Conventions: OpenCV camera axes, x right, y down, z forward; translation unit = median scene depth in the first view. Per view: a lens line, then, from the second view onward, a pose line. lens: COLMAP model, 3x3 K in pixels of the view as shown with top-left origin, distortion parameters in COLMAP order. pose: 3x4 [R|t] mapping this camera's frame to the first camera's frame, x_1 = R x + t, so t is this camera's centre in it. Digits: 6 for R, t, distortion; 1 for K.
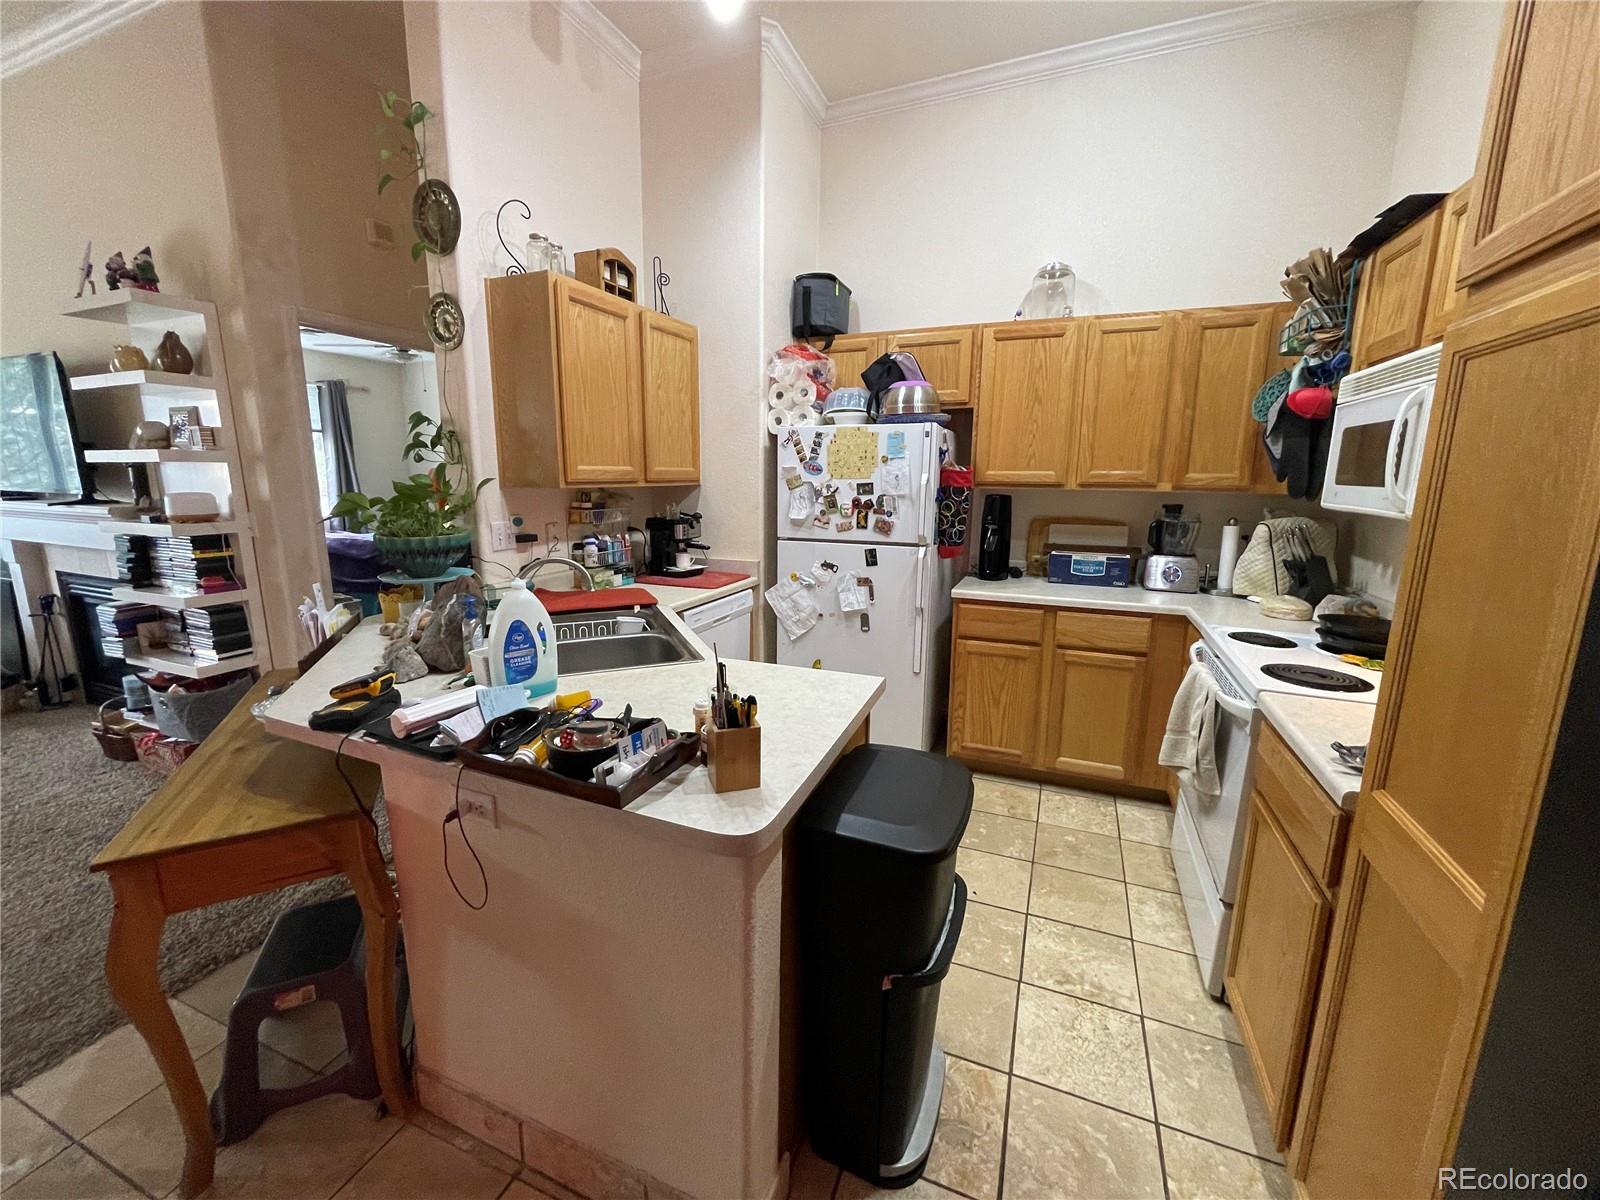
lens RADIAL K [[649.5, 0, 798.1], [0, 649.5, 596.0], [0, 0, 1]] dist [-0.002576, -0.001282]
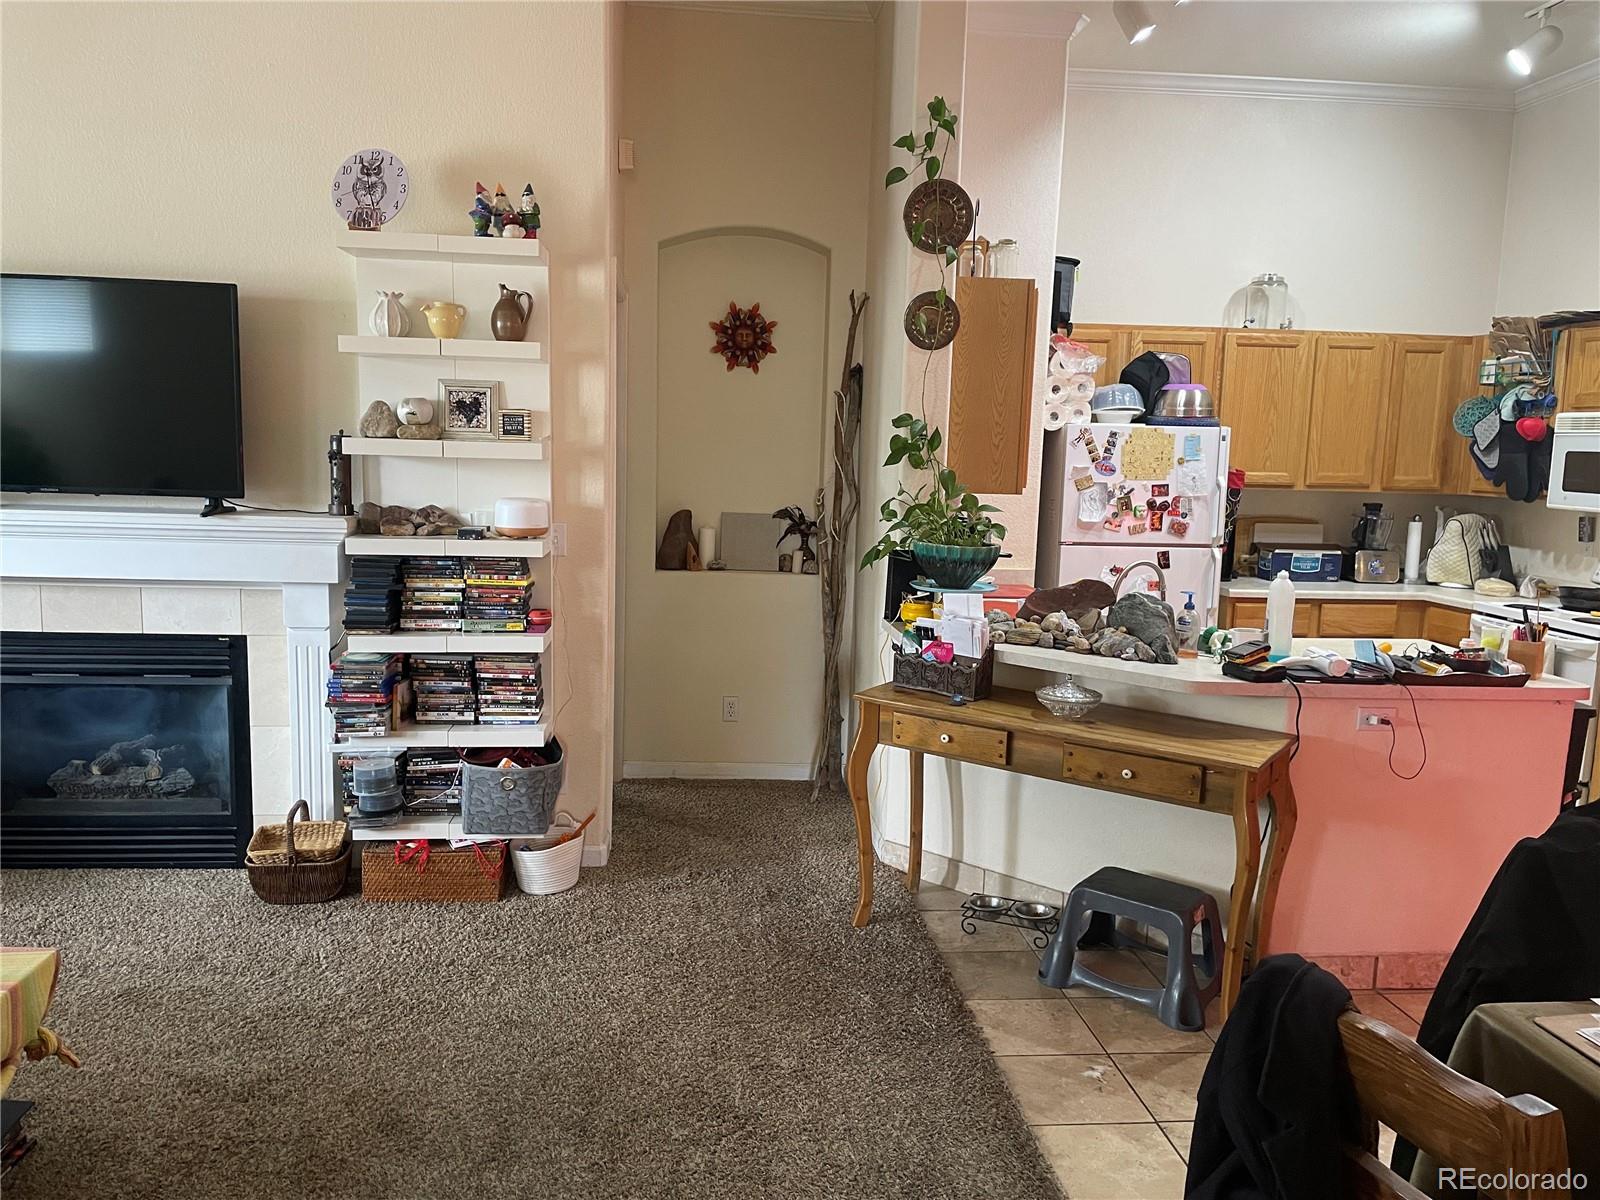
lens RADIAL K [[1211.9, 0, 794.2], [0, 1211.9, 597.4], [0, 0, 1]] dist [0.078934, -0.096076]
pose [[0.882810, -0.042858, 0.467772, -1.253084], [0.066861, 0.997154, -0.034824, 0.023725], [-0.464948, 0.062019, 0.883163, -0.361905]]
